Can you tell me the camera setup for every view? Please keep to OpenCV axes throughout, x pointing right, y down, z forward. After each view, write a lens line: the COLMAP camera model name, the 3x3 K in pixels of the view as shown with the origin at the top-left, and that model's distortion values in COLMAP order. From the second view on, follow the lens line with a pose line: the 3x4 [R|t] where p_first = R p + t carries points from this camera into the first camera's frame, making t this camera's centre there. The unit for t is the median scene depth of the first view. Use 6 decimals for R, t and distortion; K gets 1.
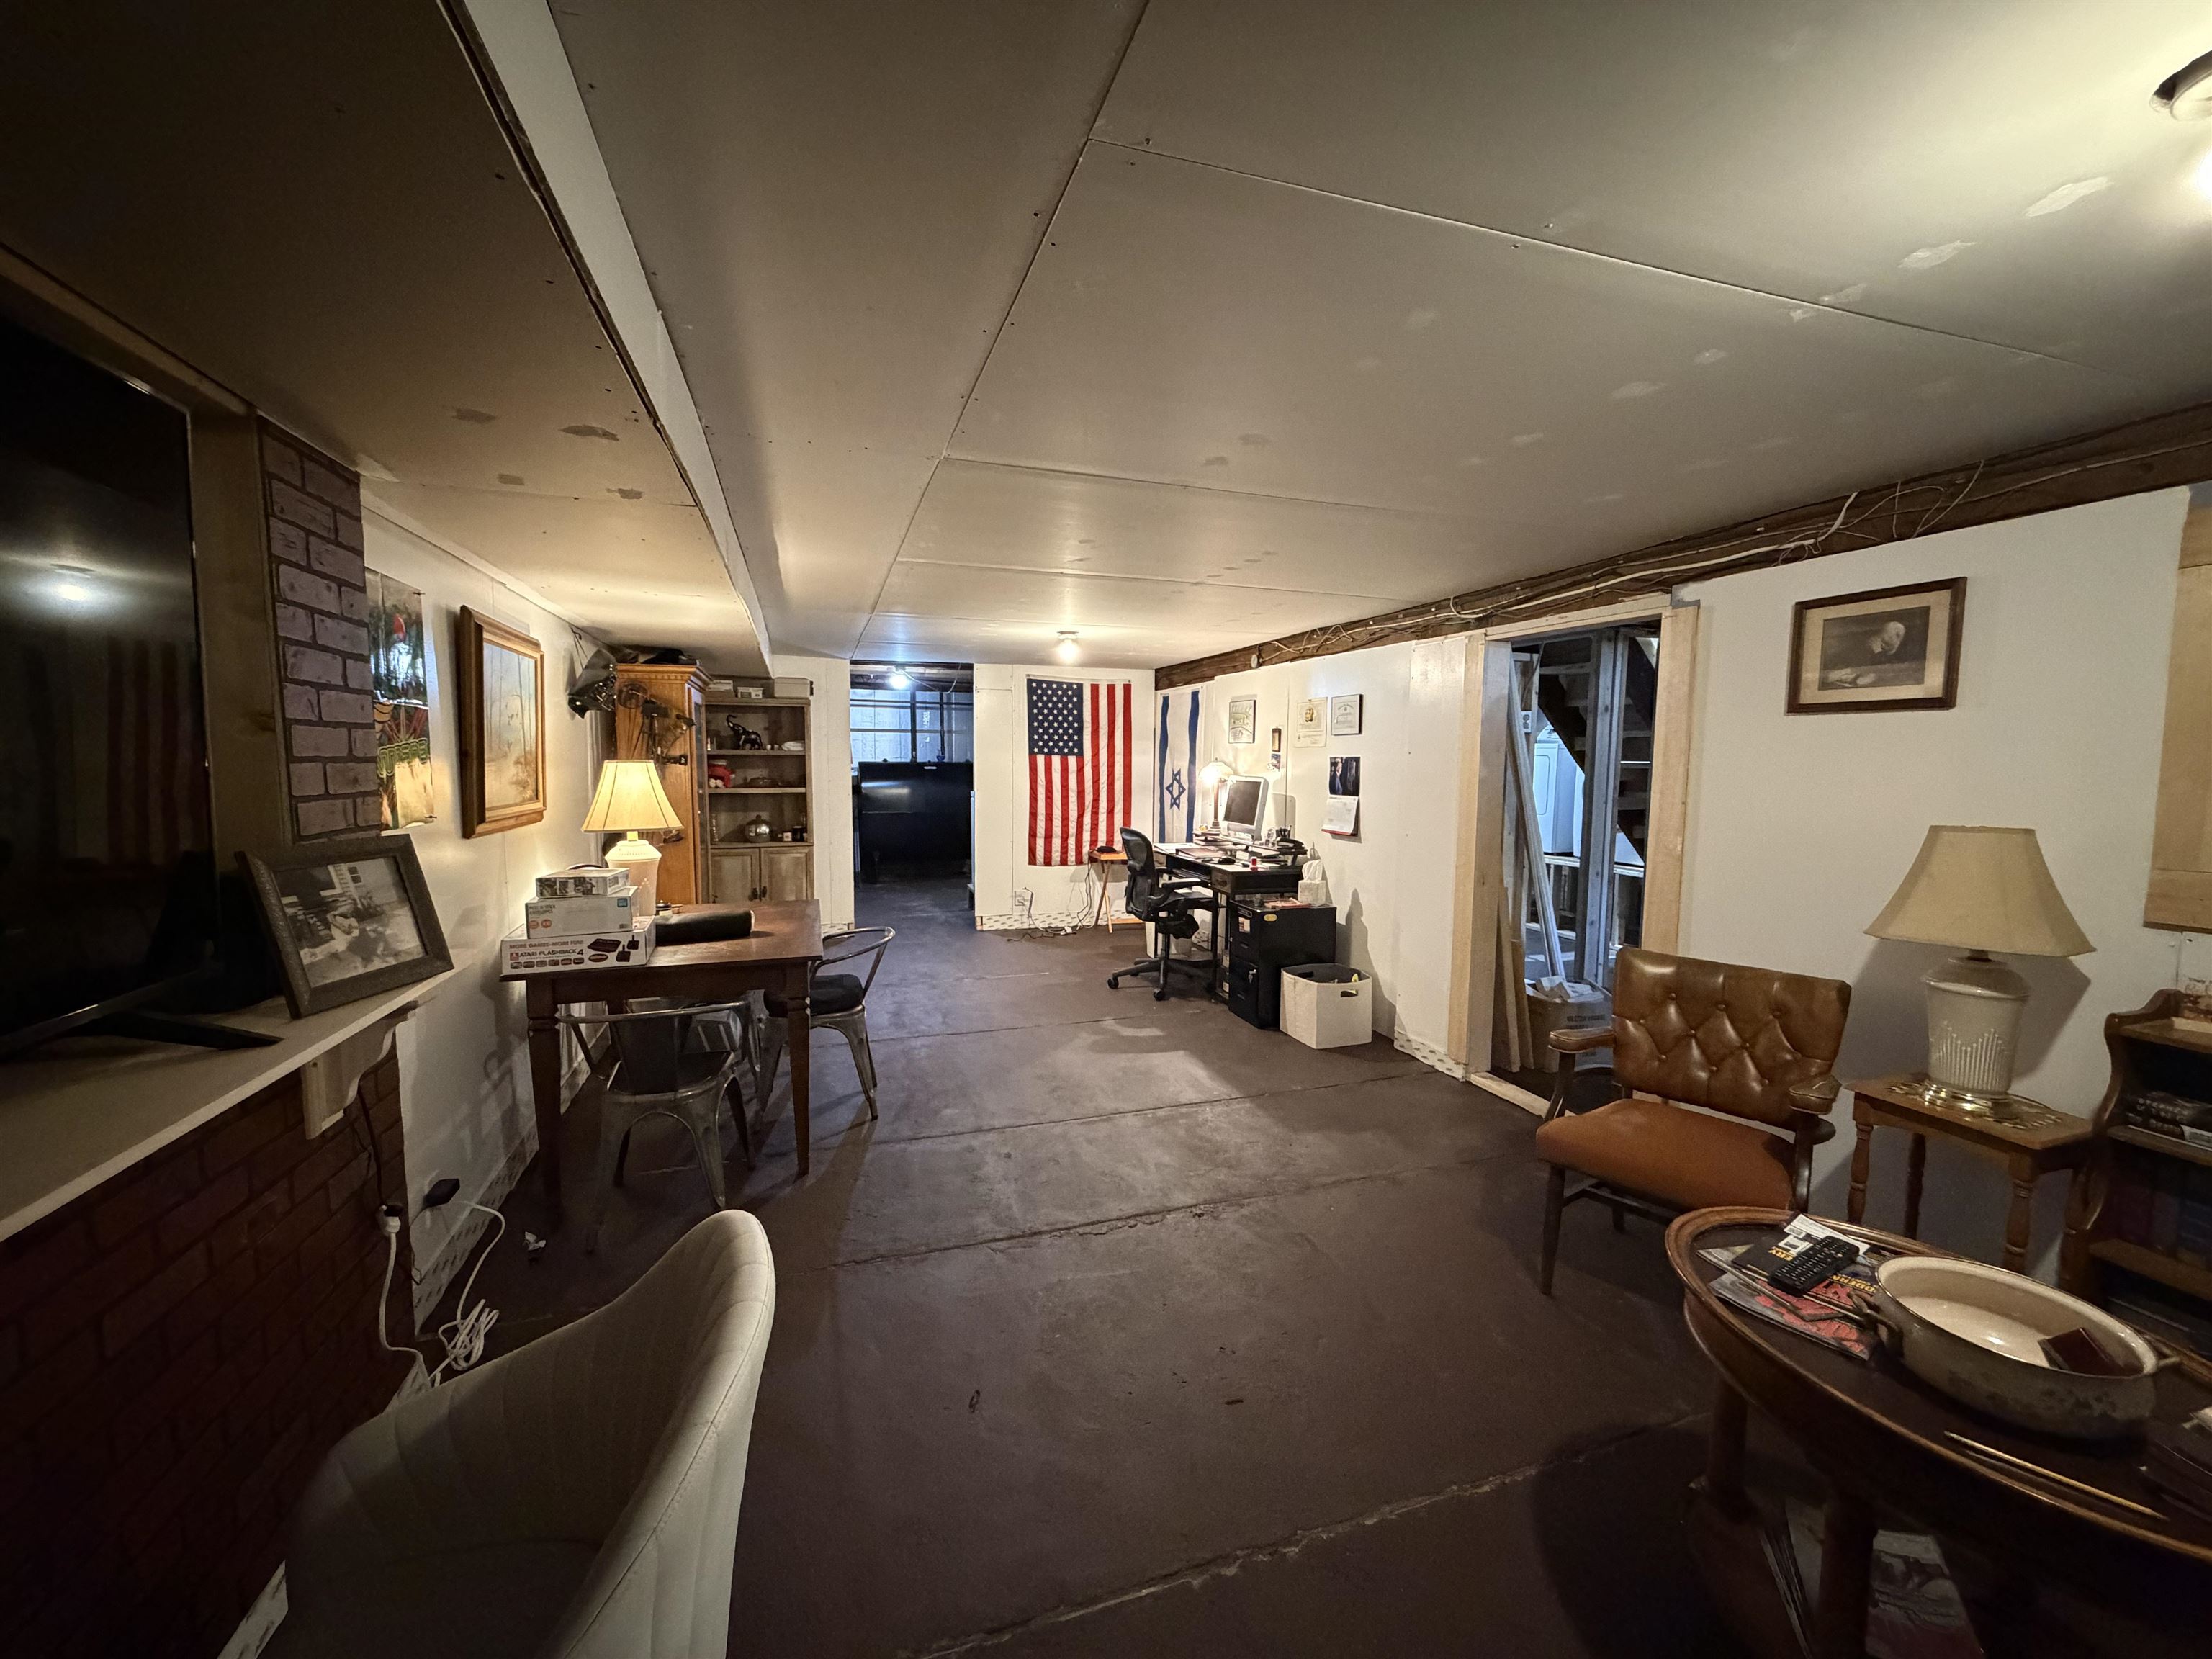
lens RADIAL K [[884.5, 0, 1103.1], [0, 884.5, 833.3], [0, 0, 1]] dist [-0.000986, -0.000245]
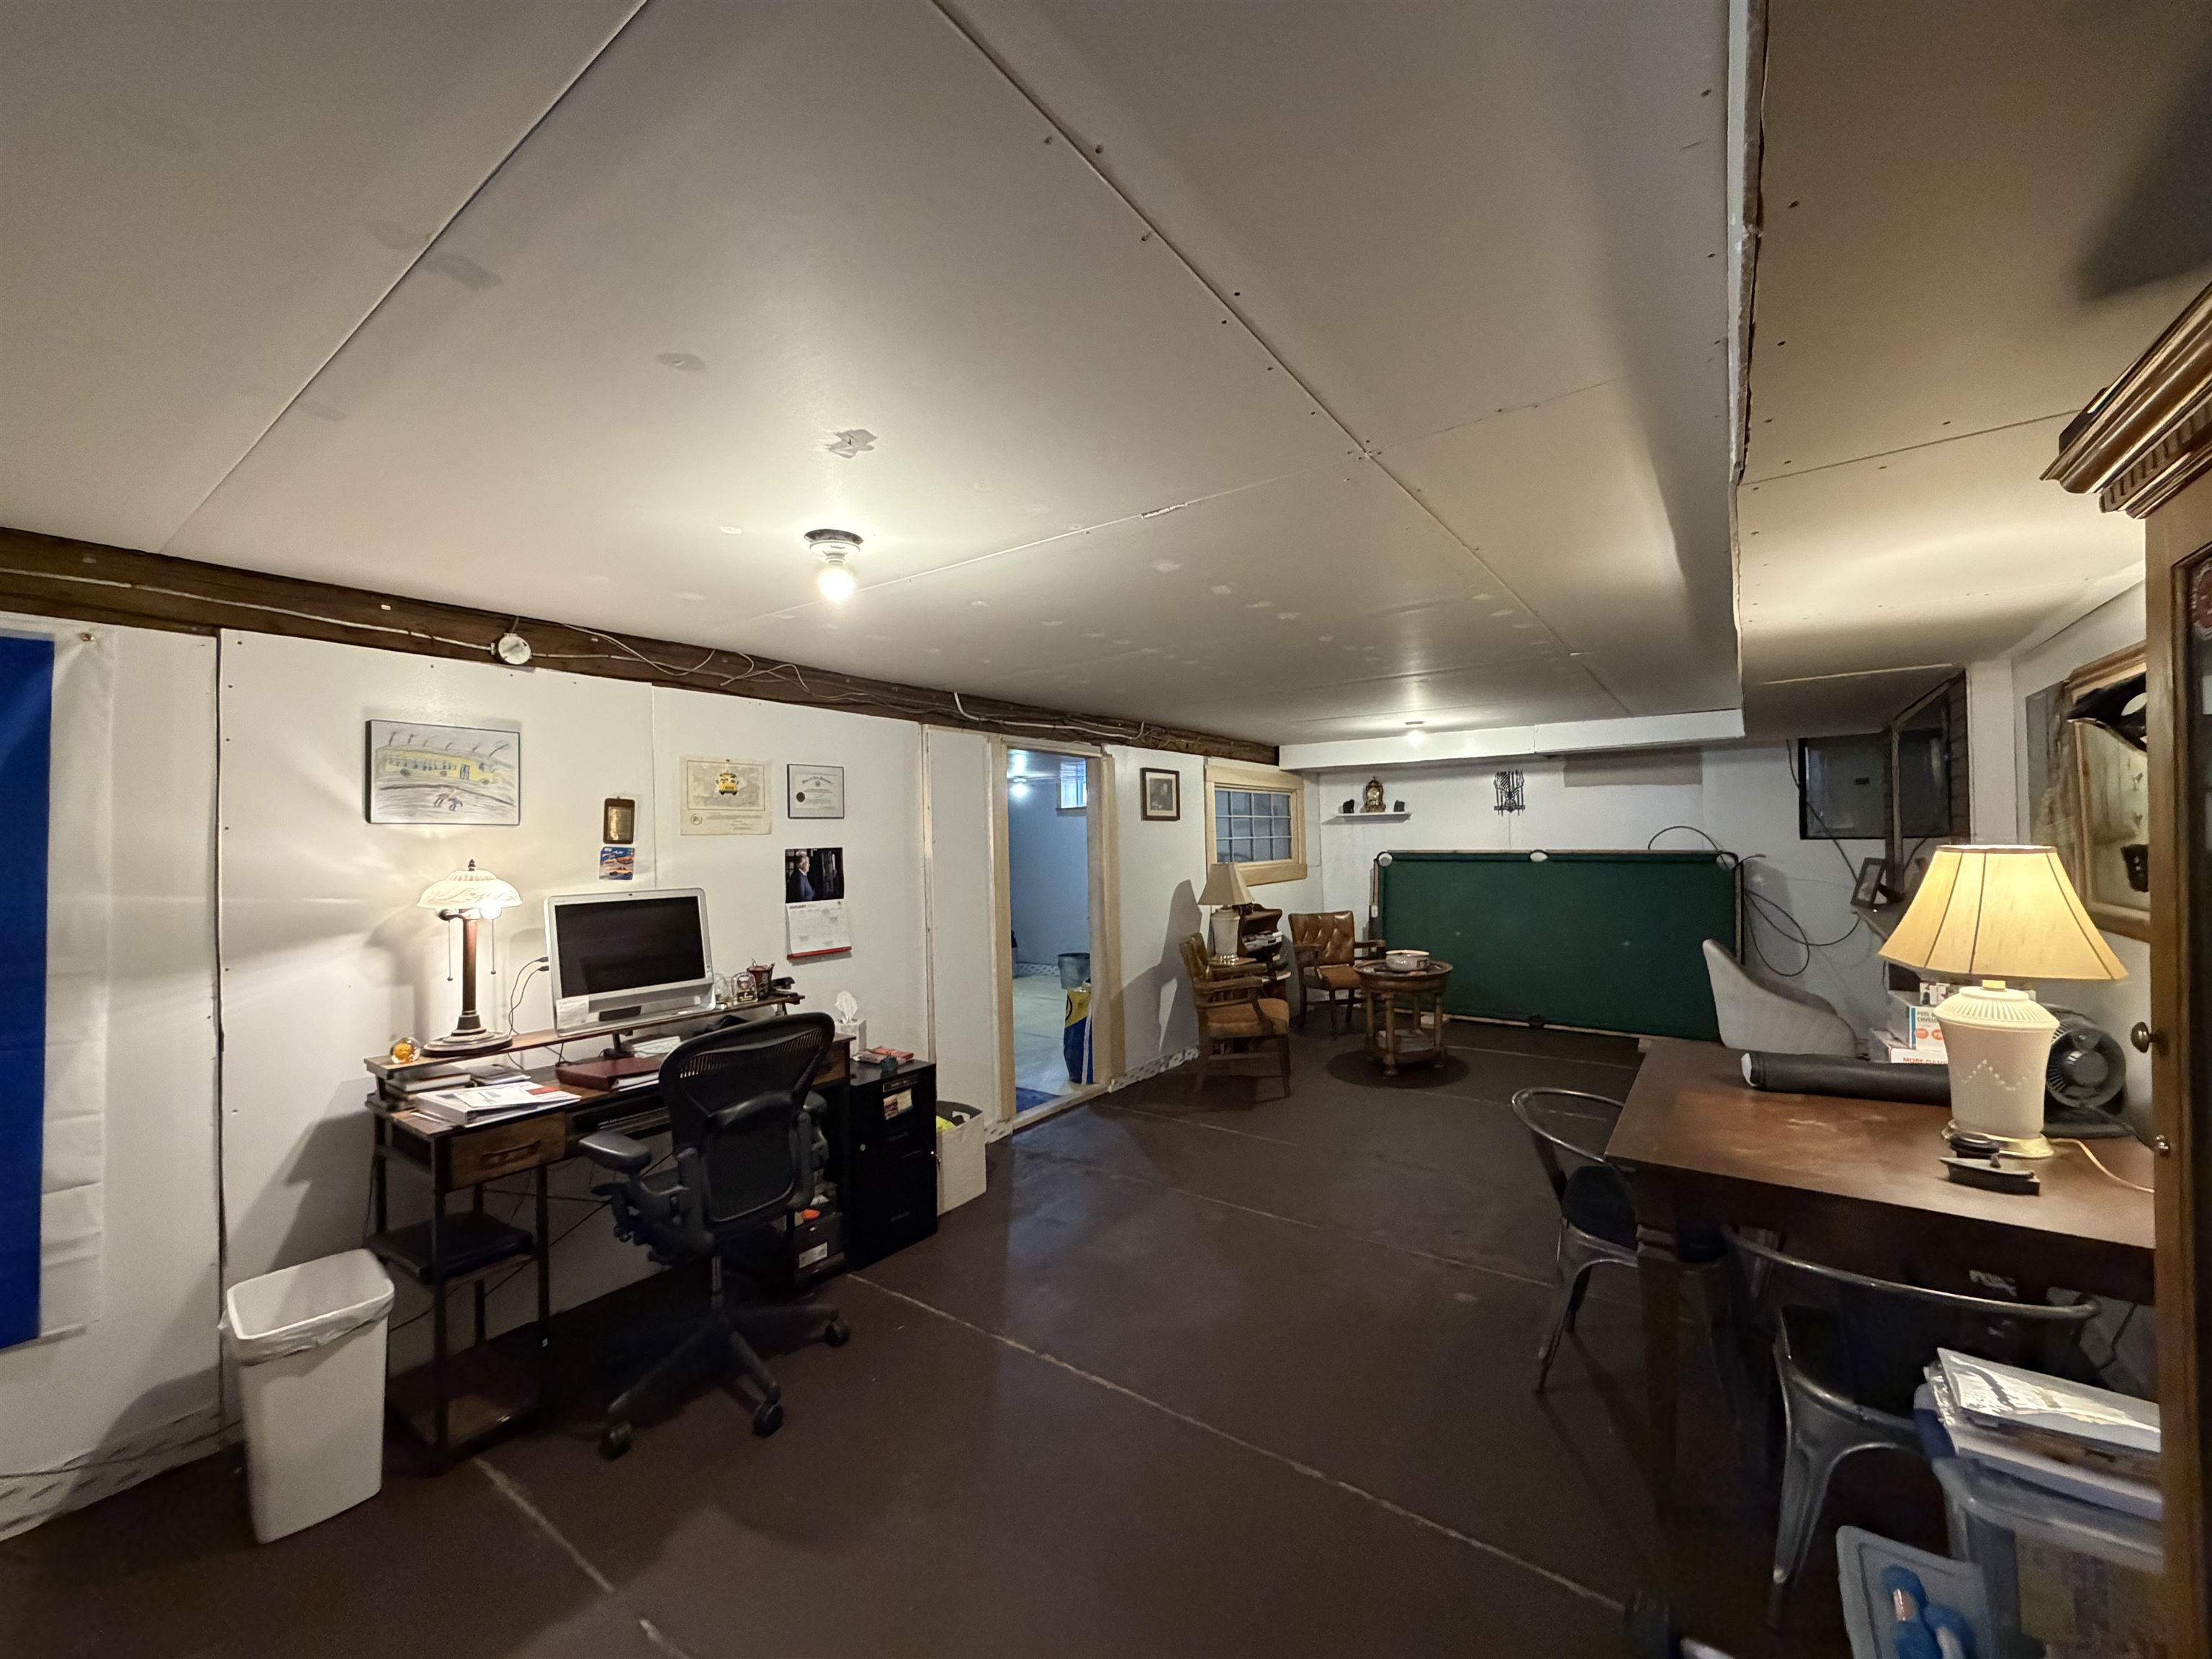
lens RADIAL K [[884.5, 0, 1100.9], [0, 884.5, 828.5], [0, 0, 1]] dist [-0.000986, -0.000245]
pose [[-0.583084, 0.009350, 0.812358, -0.464362], [0.079233, 0.995821, 0.045408, -0.118332], [-0.808539, 0.090842, -0.581389, 1.245485]]
